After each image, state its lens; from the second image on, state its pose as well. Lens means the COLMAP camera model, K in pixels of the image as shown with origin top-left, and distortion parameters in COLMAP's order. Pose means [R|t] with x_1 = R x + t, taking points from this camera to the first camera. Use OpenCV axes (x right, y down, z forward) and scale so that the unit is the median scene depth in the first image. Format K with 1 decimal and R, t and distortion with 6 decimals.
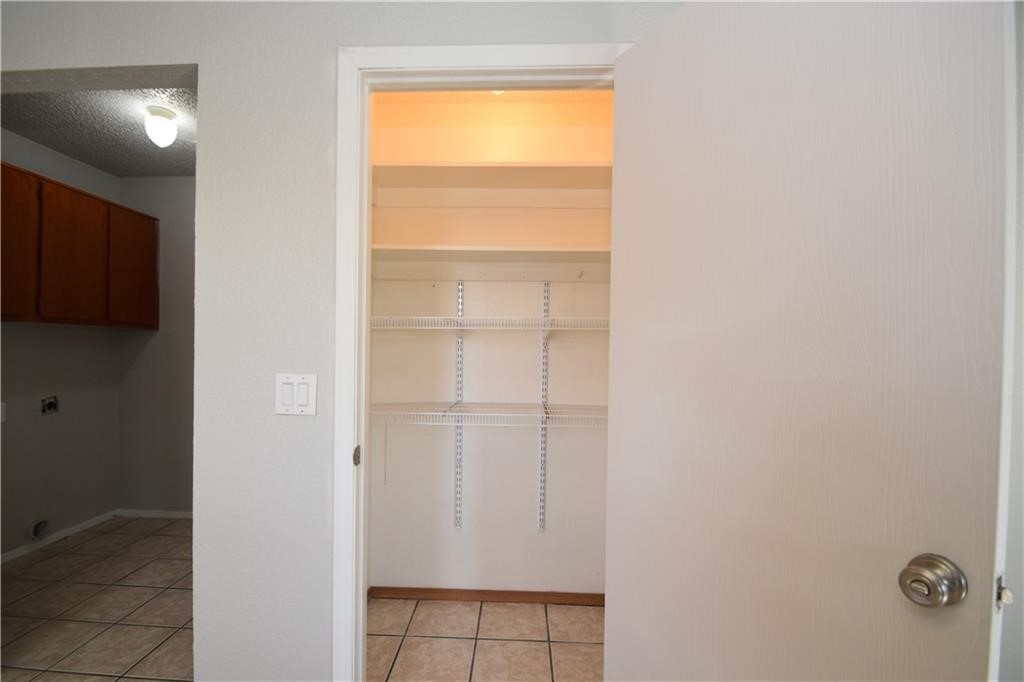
lens RADIAL K [[450.2, 0, 502.9], [0, 450.2, 356.4], [0, 0, 1]] dist [0.011253, -0.016462]
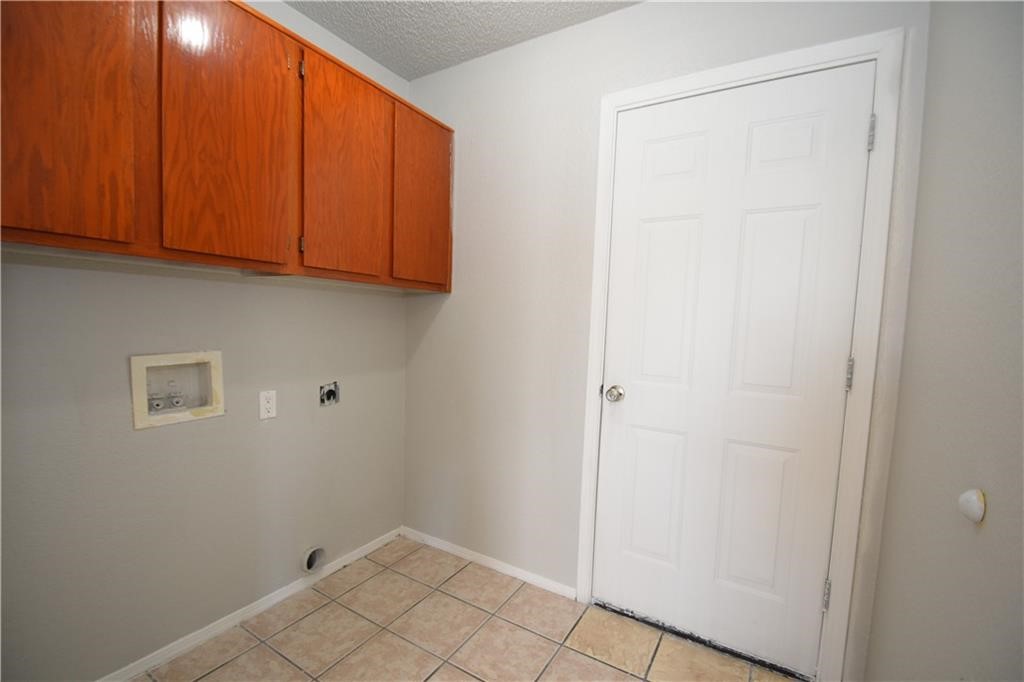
lens RADIAL K [[450.2, 0, 502.9], [0, 450.2, 356.4], [0, 0, 1]] dist [0.011253, -0.016462]
pose [[0.867078, 0.053221, -0.495321, -0.394794], [-0.026256, 0.997777, 0.061247, -0.005690], [0.497479, -0.040101, 0.866548, 0.495856]]
